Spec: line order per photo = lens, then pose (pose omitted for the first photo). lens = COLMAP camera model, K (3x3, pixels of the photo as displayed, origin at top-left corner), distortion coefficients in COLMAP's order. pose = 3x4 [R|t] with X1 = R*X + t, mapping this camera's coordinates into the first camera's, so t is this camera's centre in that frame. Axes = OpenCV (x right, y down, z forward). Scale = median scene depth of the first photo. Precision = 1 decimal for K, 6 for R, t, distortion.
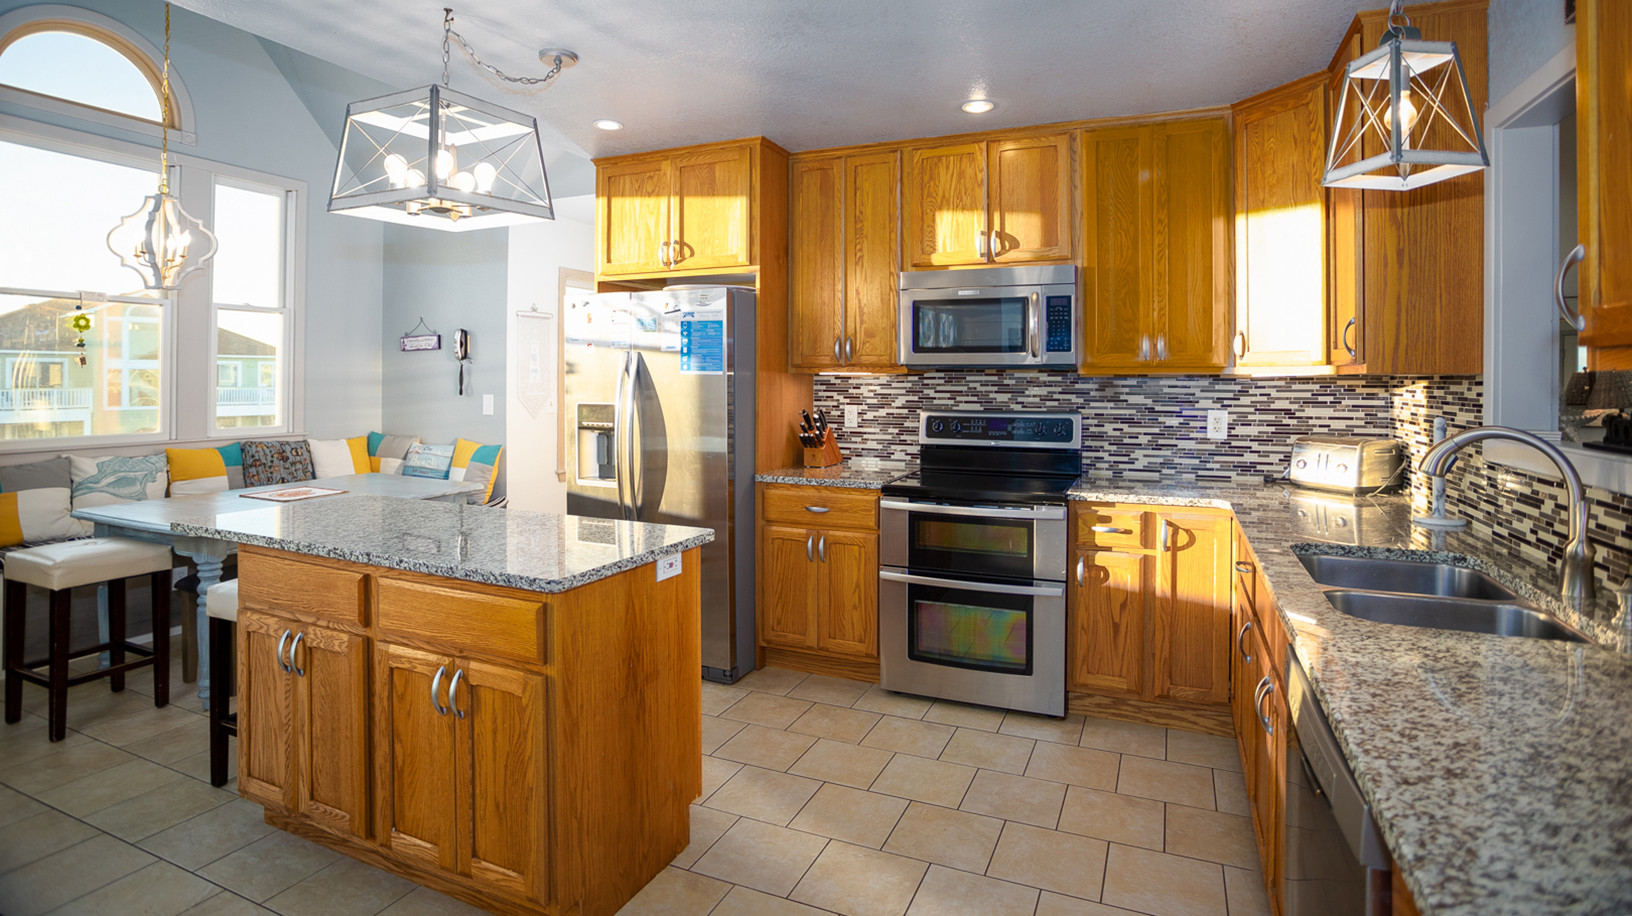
lens RADIAL K [[808.5, 0, 814.1], [0, 808.5, 382.9], [0, 0, 1]] dist [-0.071047, 0.030420]
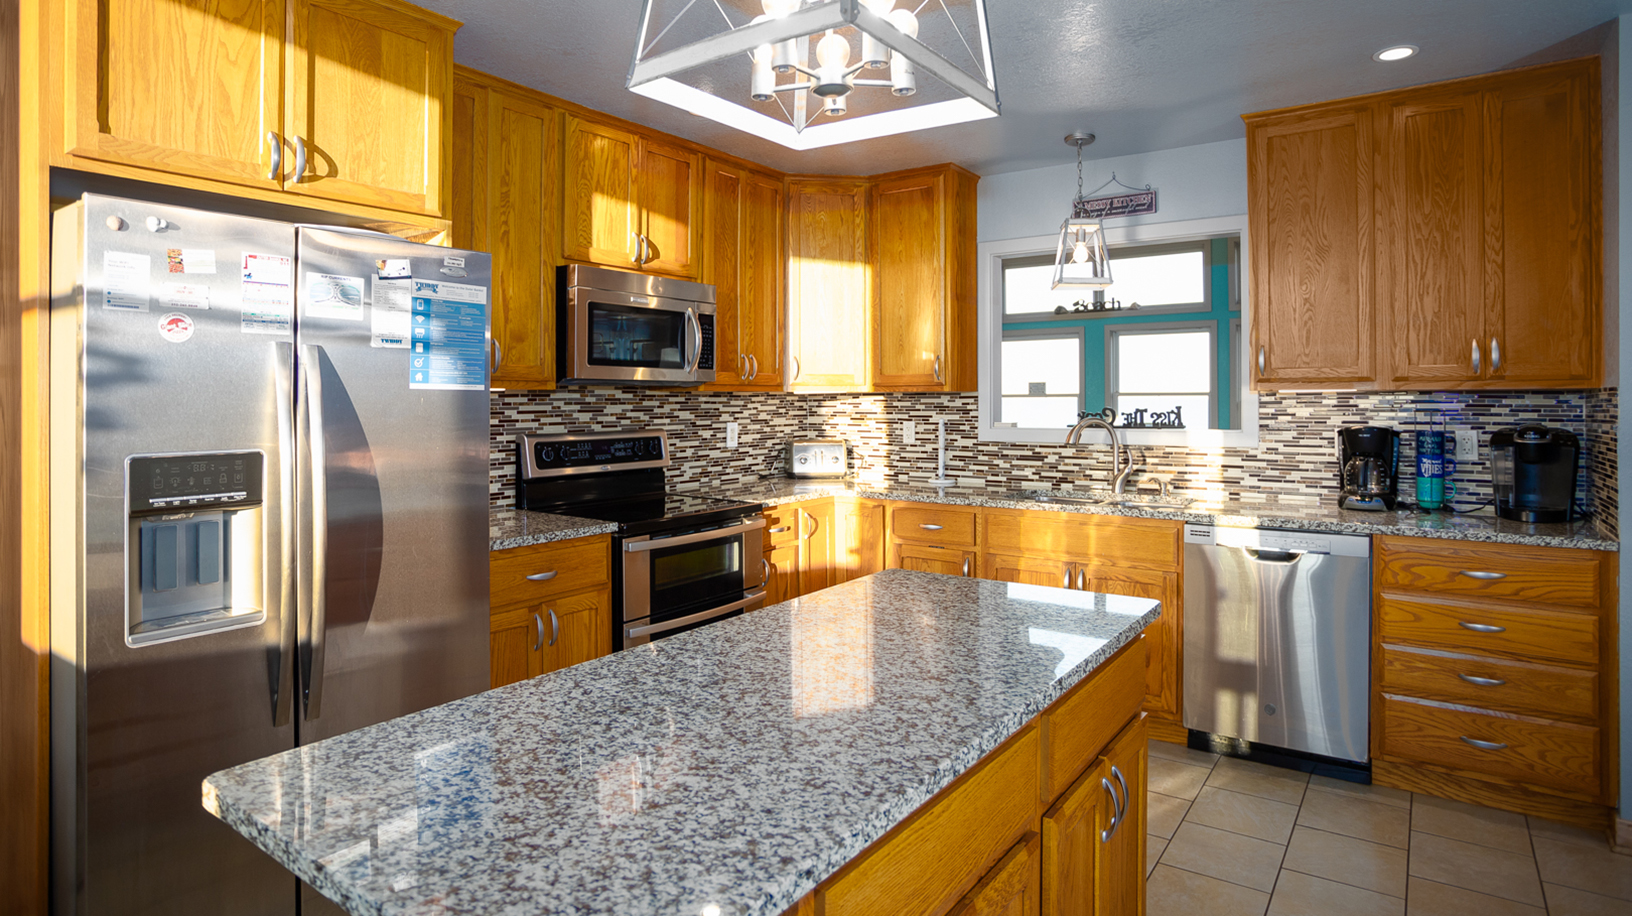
lens RADIAL K [[913.9, 0, 814.0], [0, 913.9, 396.8], [0, 0, 1]] dist [-0.001769, 0.000070]
pose [[0.197731, -0.002211, 0.980254, -0.743905], [0.009952, 0.999950, 0.000248, -0.002330], [-0.980206, 0.009706, 0.197744, 0.586011]]
